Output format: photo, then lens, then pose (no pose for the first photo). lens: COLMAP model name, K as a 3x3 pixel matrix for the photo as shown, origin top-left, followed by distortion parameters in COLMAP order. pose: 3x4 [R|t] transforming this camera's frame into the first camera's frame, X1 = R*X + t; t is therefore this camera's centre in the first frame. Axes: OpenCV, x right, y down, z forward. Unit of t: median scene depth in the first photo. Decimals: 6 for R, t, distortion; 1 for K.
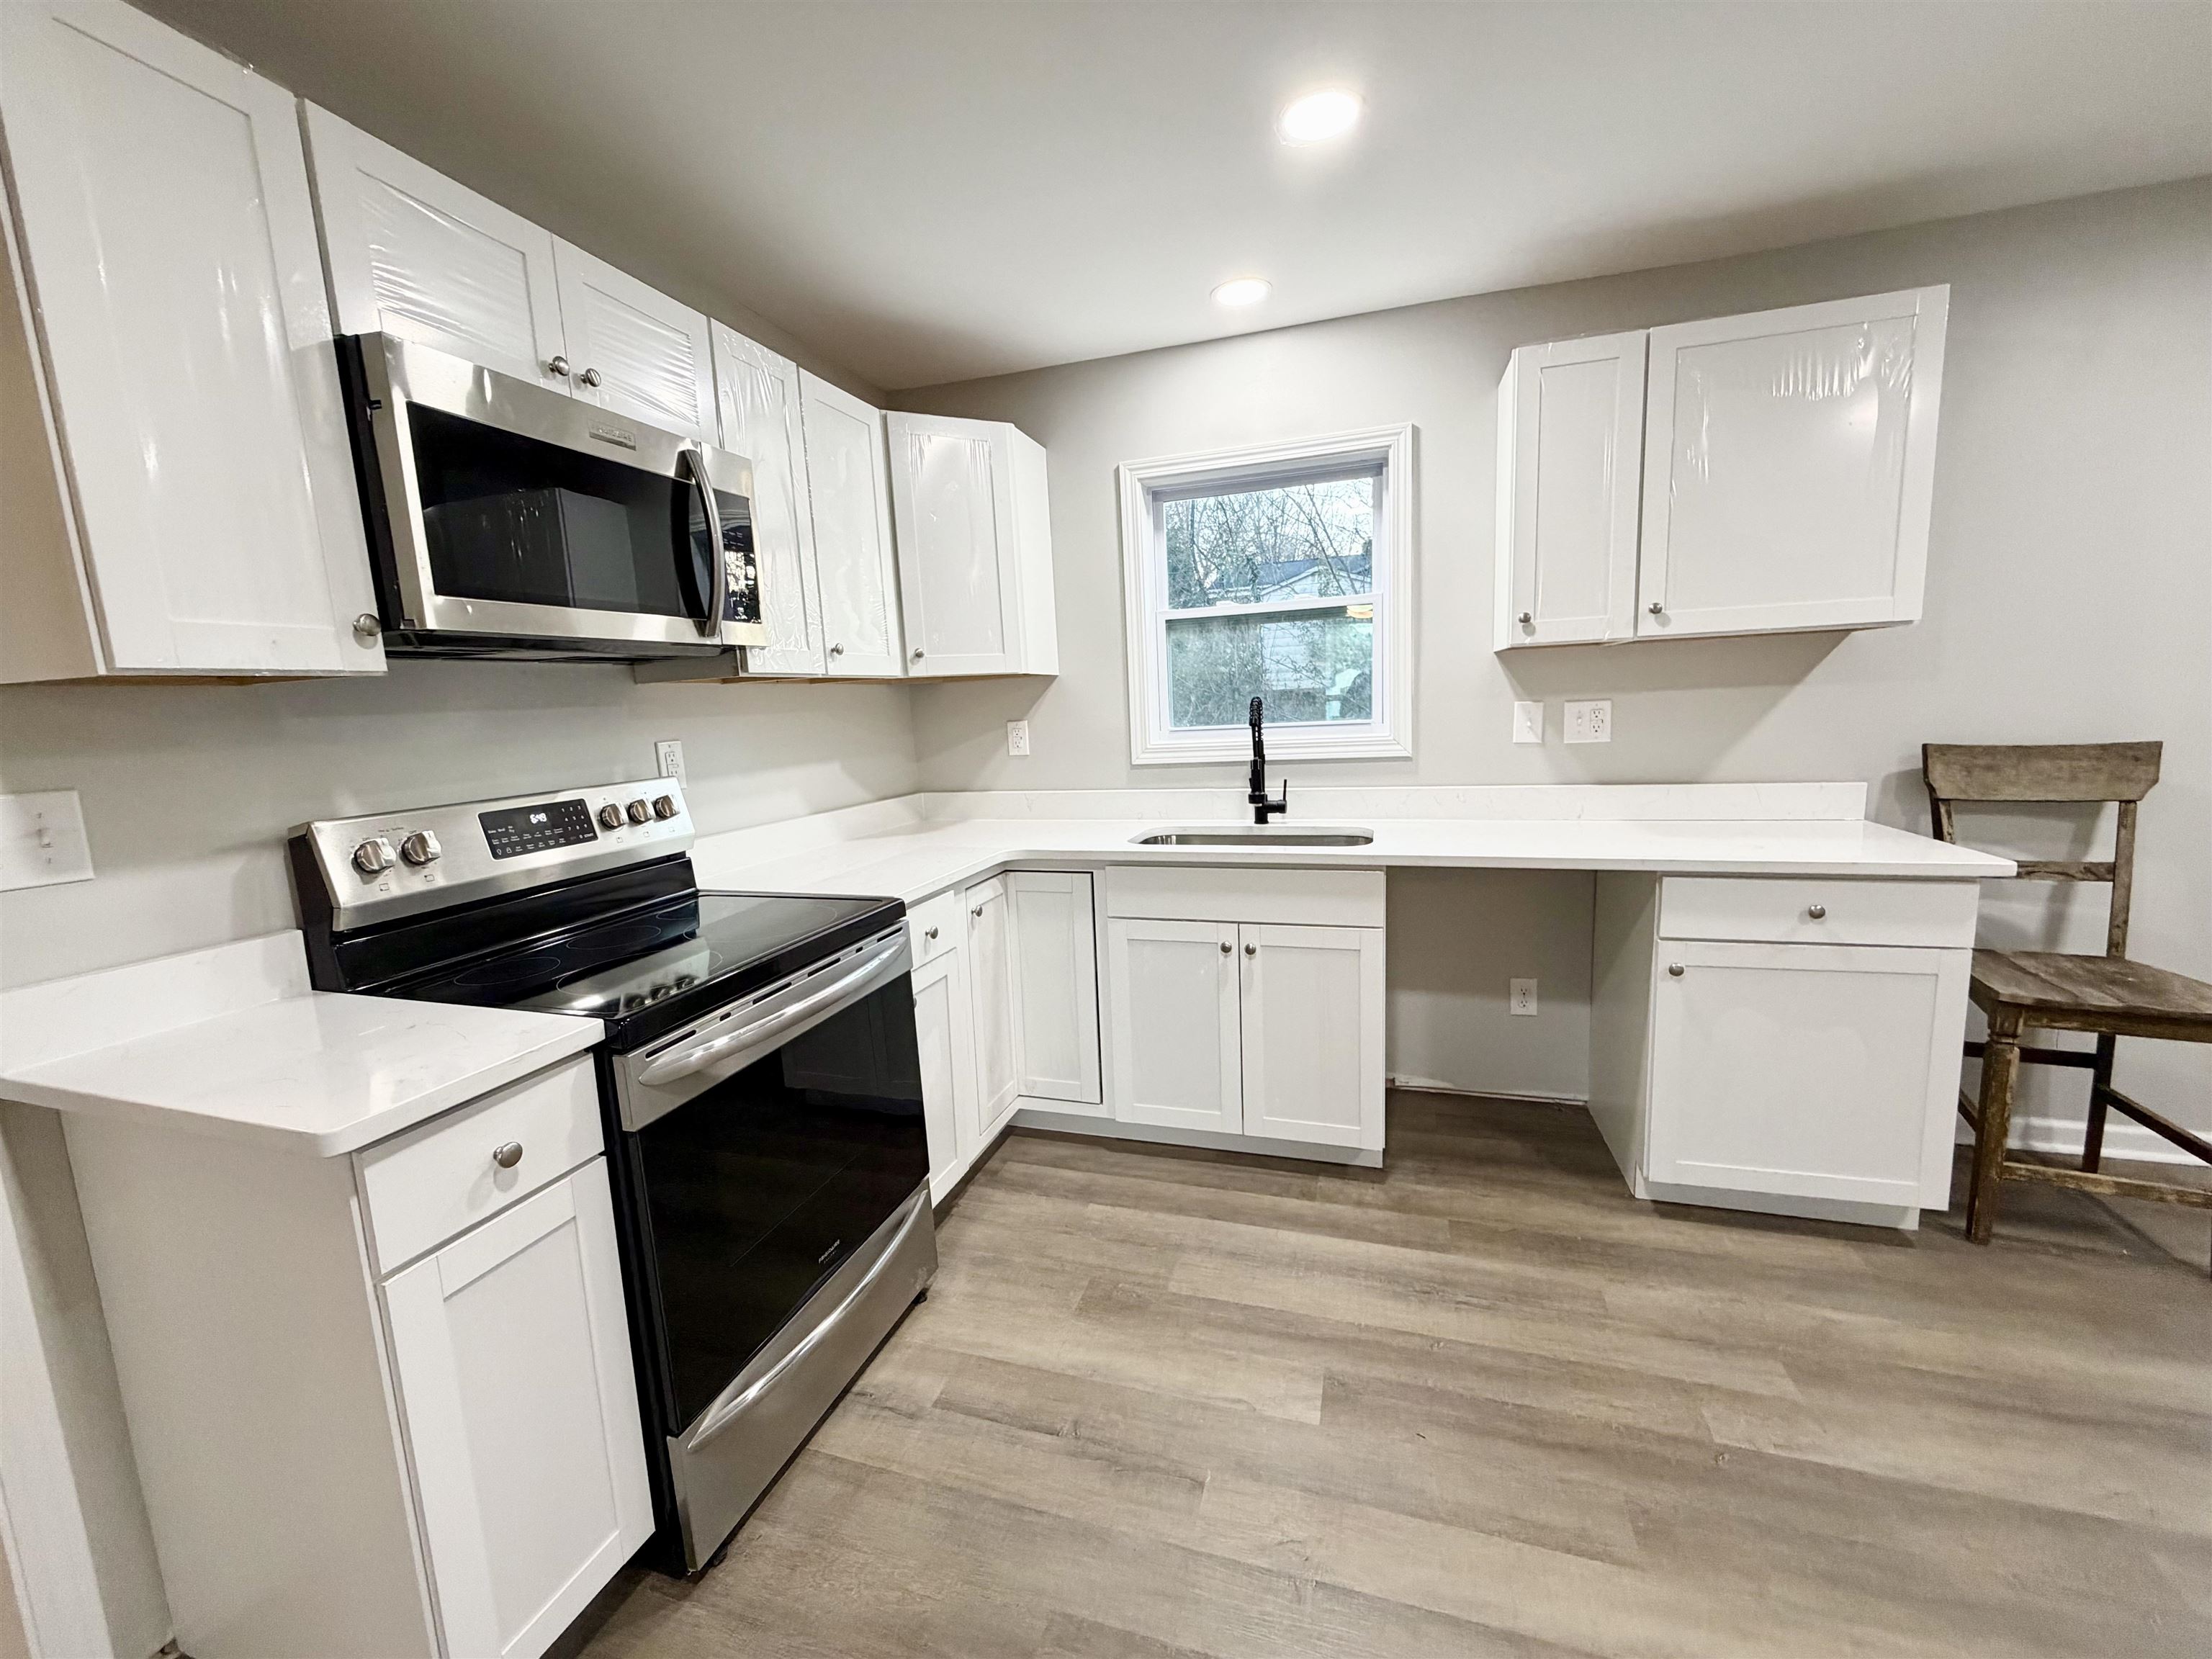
lens RADIAL K [[876.0, 0, 1094.6], [0, 876.0, 827.5], [0, 0, 1]] dist [-0.003476, -0.000280]
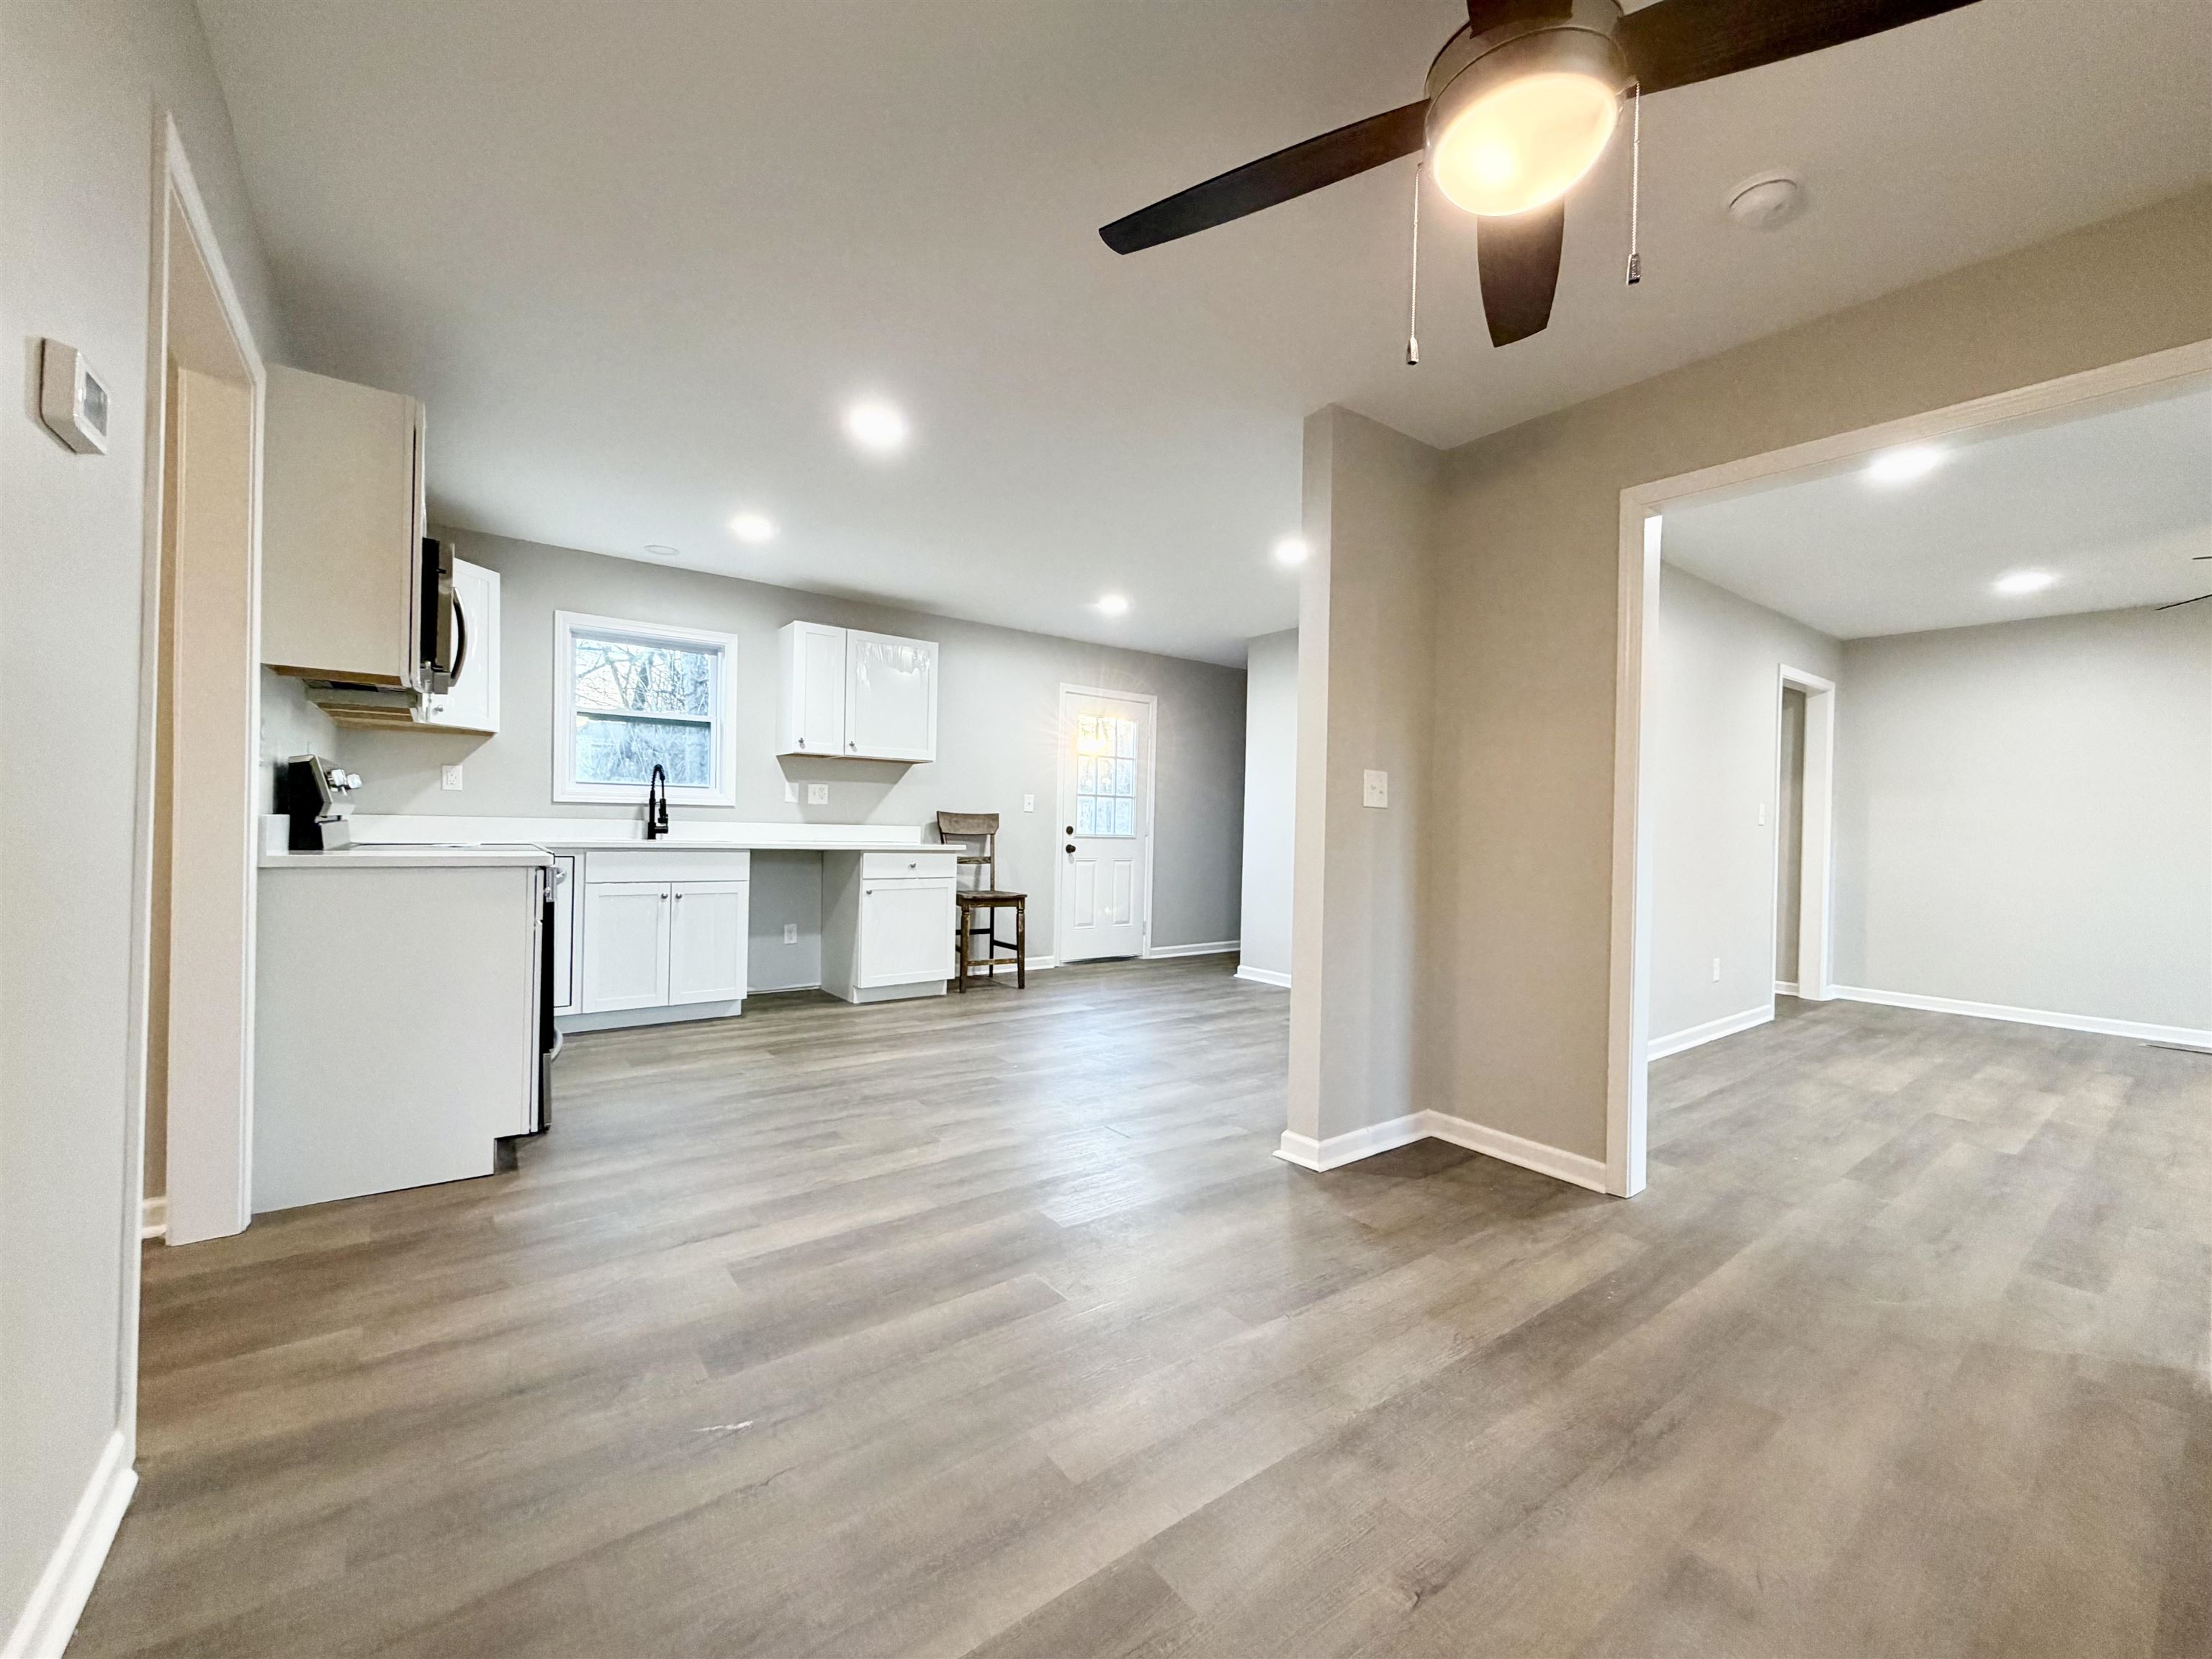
lens RADIAL K [[876.0, 0, 1094.6], [0, 876.0, 827.5], [0, 0, 1]] dist [-0.003476, -0.000280]
pose [[0.571884, 0.056926, 0.818357, -0.882117], [0.067190, 0.990987, -0.115889, 0.283384], [-0.817579, 0.121260, 0.562904, -0.810708]]
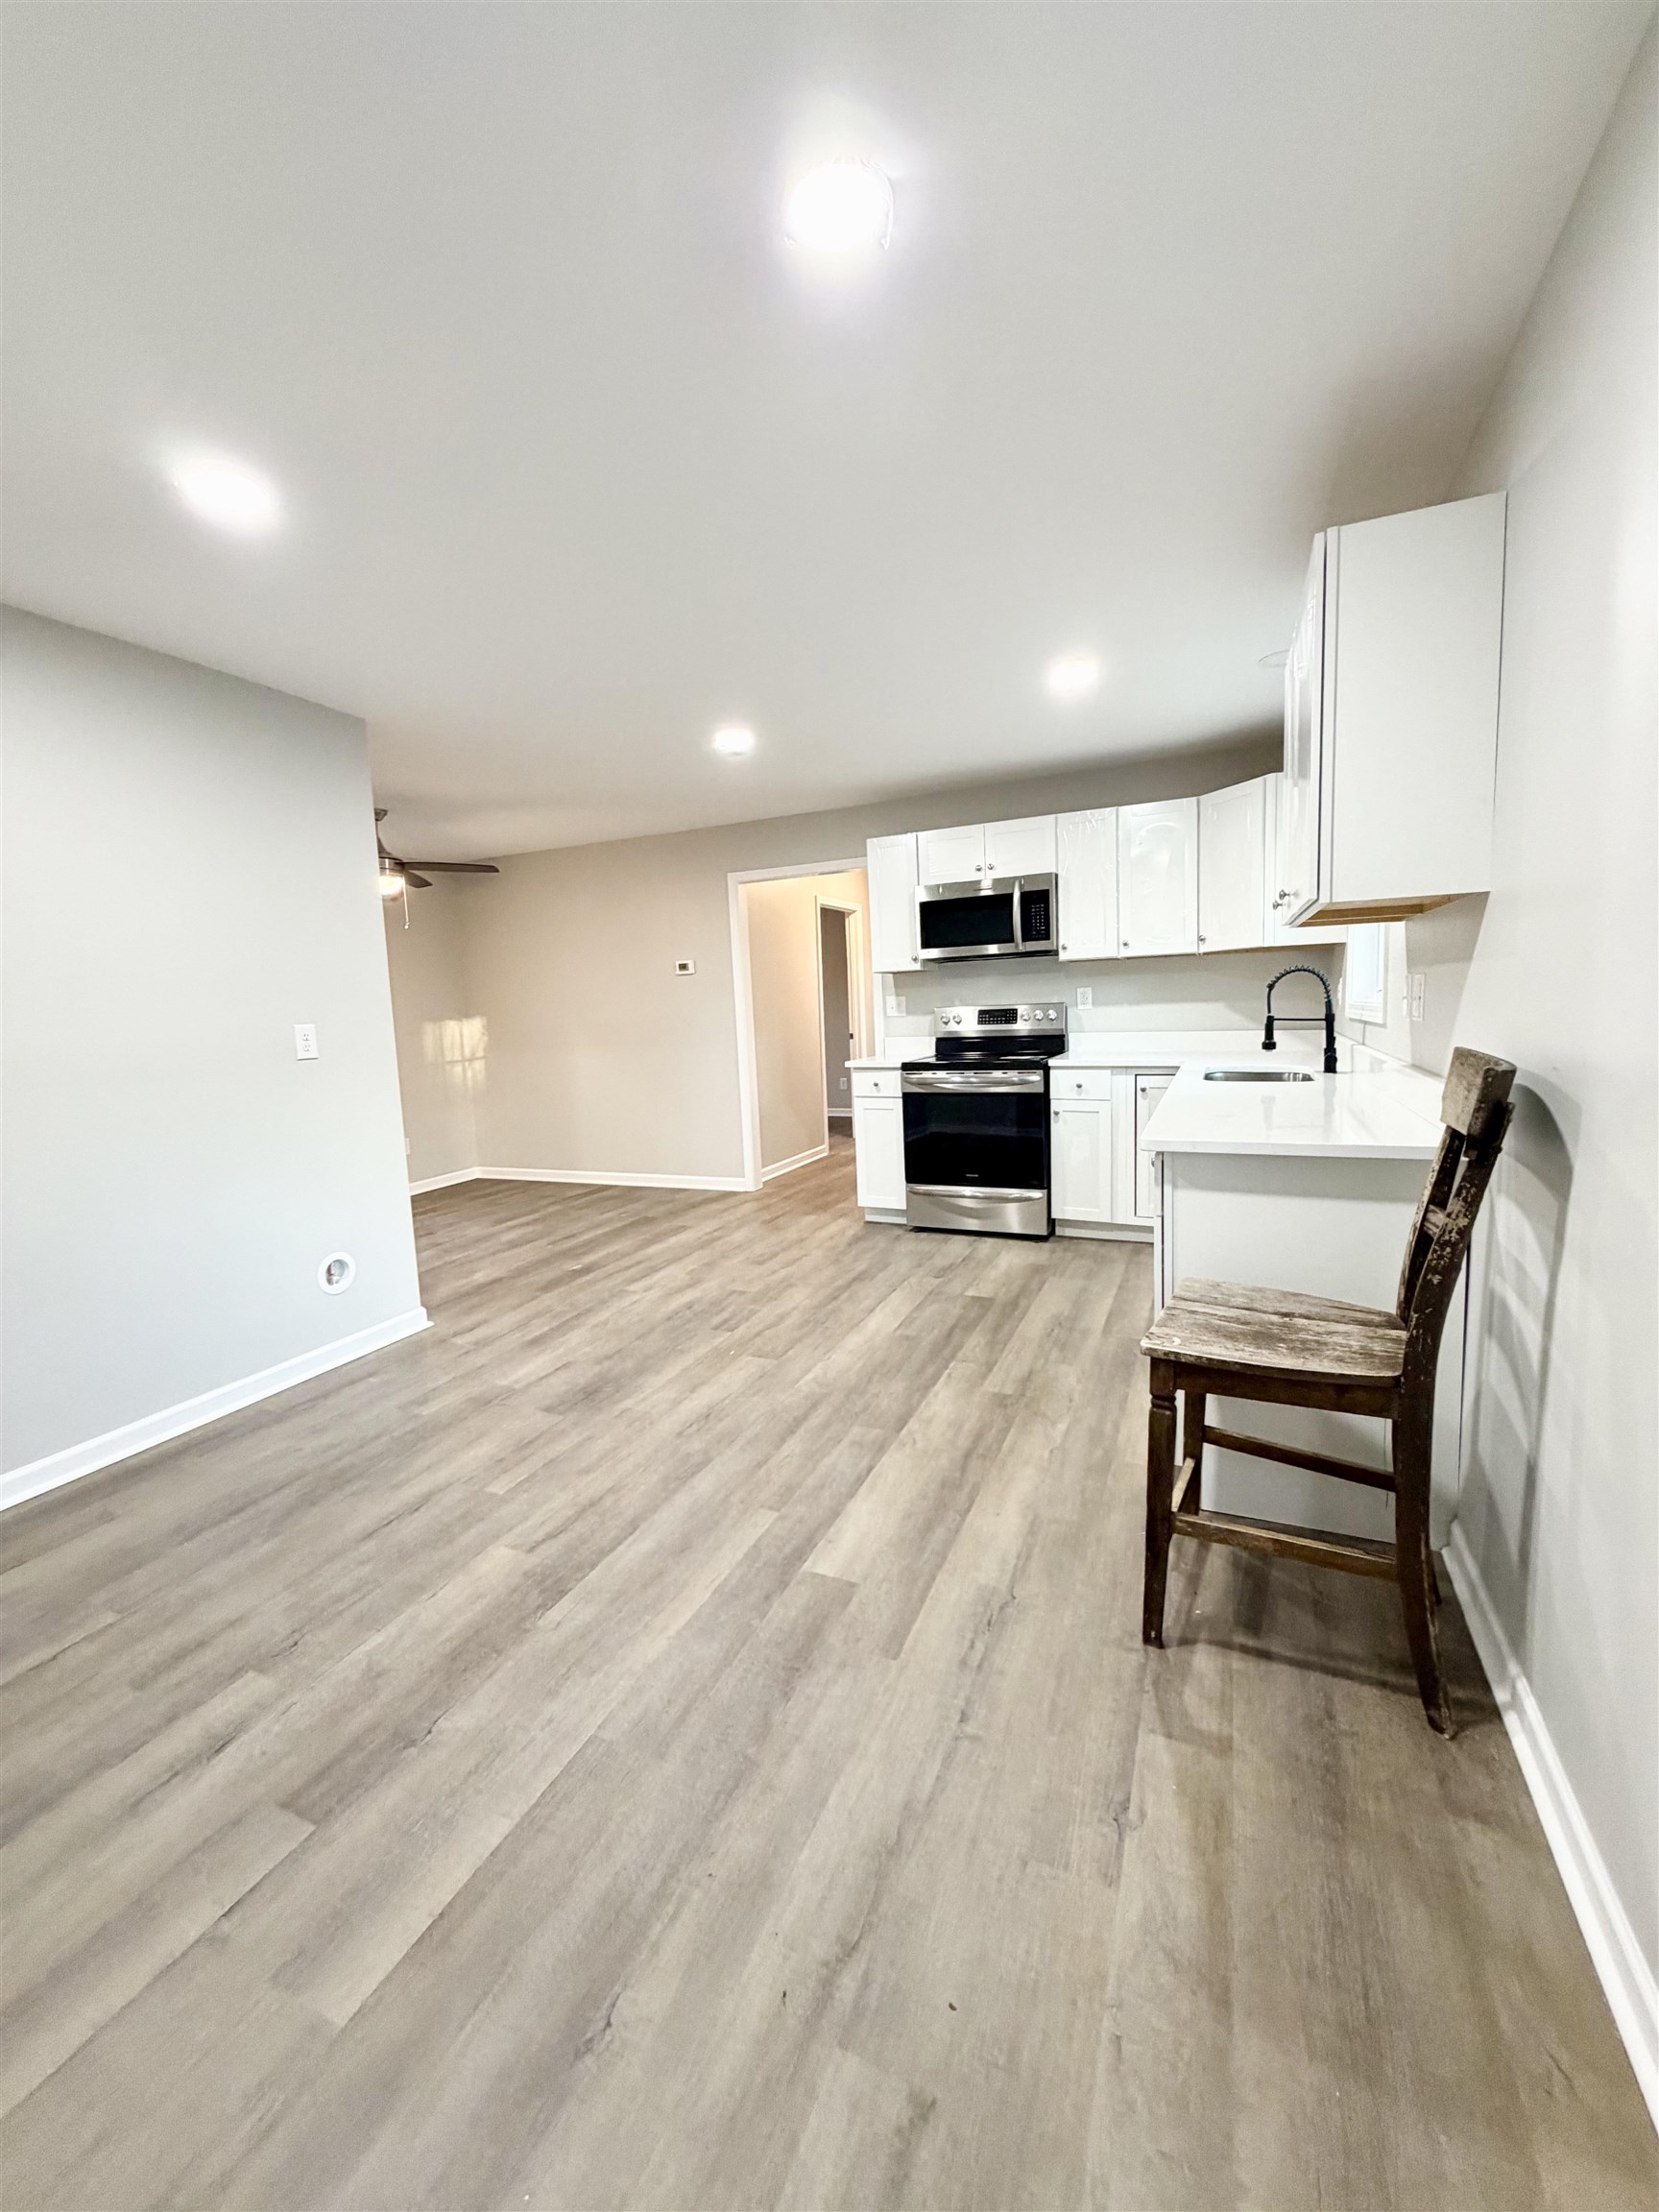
lens RADIAL K [[876.0, 0, 829.5], [0, 876.0, 1106.0], [0, 0, 1]] dist [-0.003476, -0.000280]
pose [[-0.104696, 0.164017, -0.980886, 1.772017], [-0.097763, 0.979832, 0.174276, -0.124032], [0.989687, 0.114141, -0.086549, 0.565614]]
